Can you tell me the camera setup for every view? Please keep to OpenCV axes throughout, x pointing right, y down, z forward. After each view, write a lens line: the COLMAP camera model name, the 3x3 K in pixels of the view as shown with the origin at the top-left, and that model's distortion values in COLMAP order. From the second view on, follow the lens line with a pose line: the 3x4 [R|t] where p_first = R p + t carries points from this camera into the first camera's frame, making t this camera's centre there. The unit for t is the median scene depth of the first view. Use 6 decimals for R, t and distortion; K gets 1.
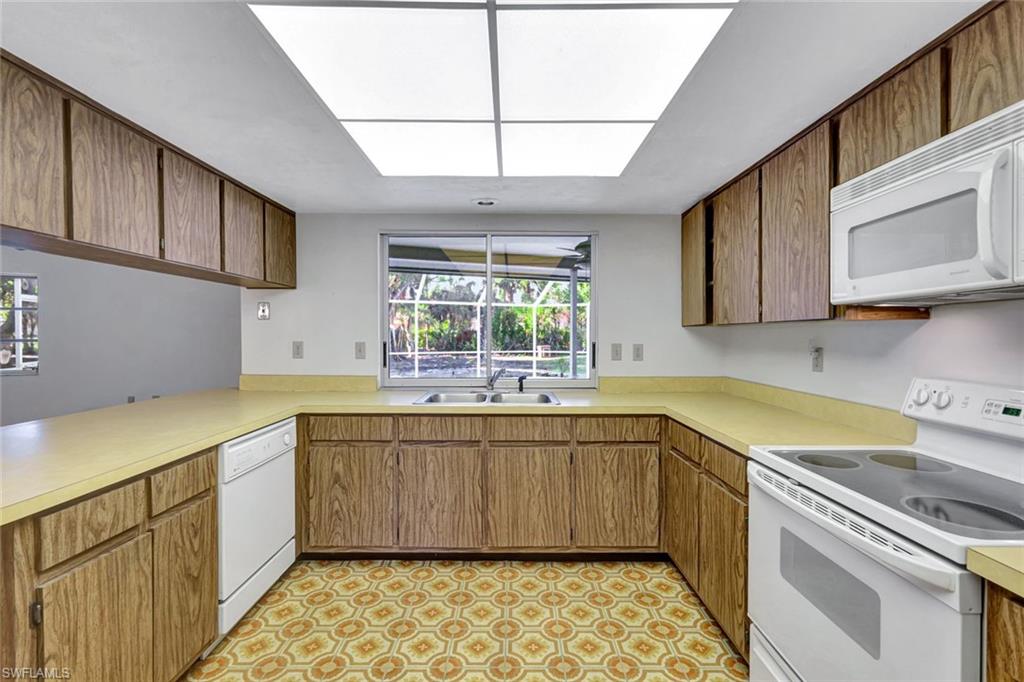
lens RADIAL K [[454.5, 0, 512.0], [0, 454.5, 341.0], [0, 0, 1]] dist [-0.001512, -0.000336]
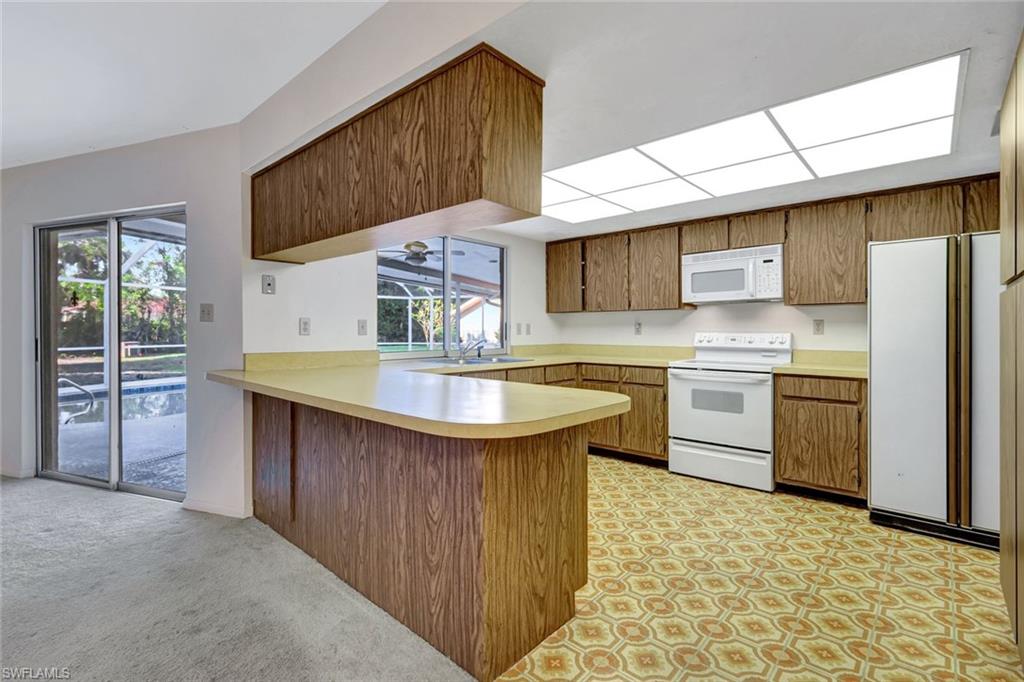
lens RADIAL K [[460.7, 0, 517.1], [0, 460.7, 328.6], [0, 0, 1]] dist [-0.002242, -0.000344]
pose [[0.674287, -0.000387, 0.738469, -1.122897], [0.011167, 0.999891, -0.009672, 0.048069], [-0.738385, 0.014768, 0.674218, -0.012444]]
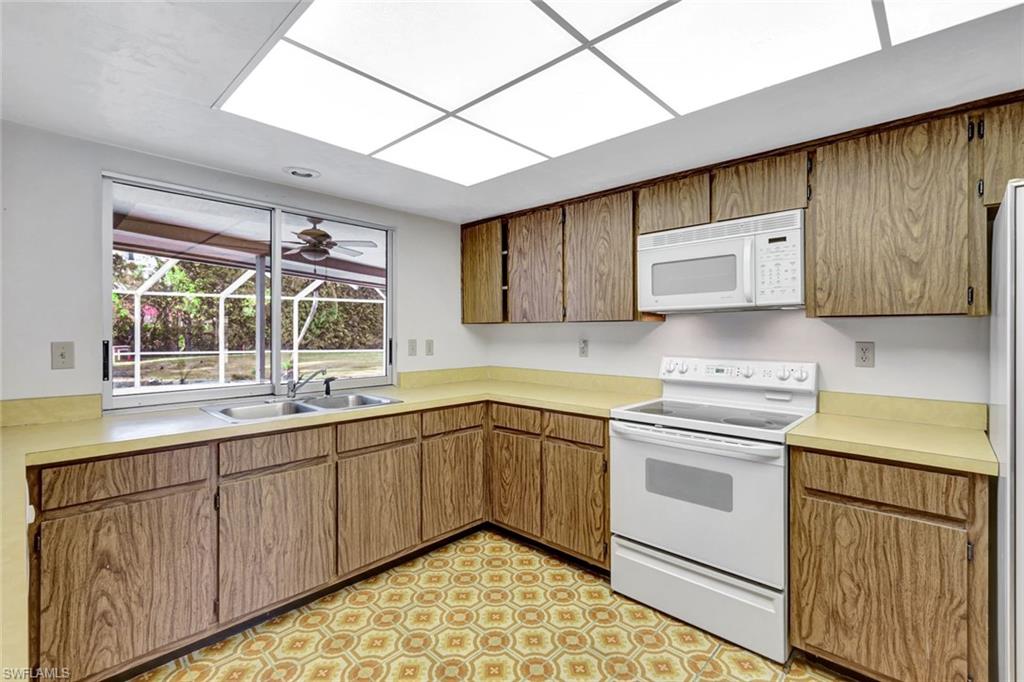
lens RADIAL K [[453.3, 0, 516.1], [0, 453.3, 331.4], [0, 0, 1]] dist [0.000815, 0.000000]
pose [[0.686870, 0.000976, 0.726779, -0.450131], [0.009619, 0.999899, -0.010433, 0.000555], [-0.726716, 0.014157, 0.686792, 0.157976]]
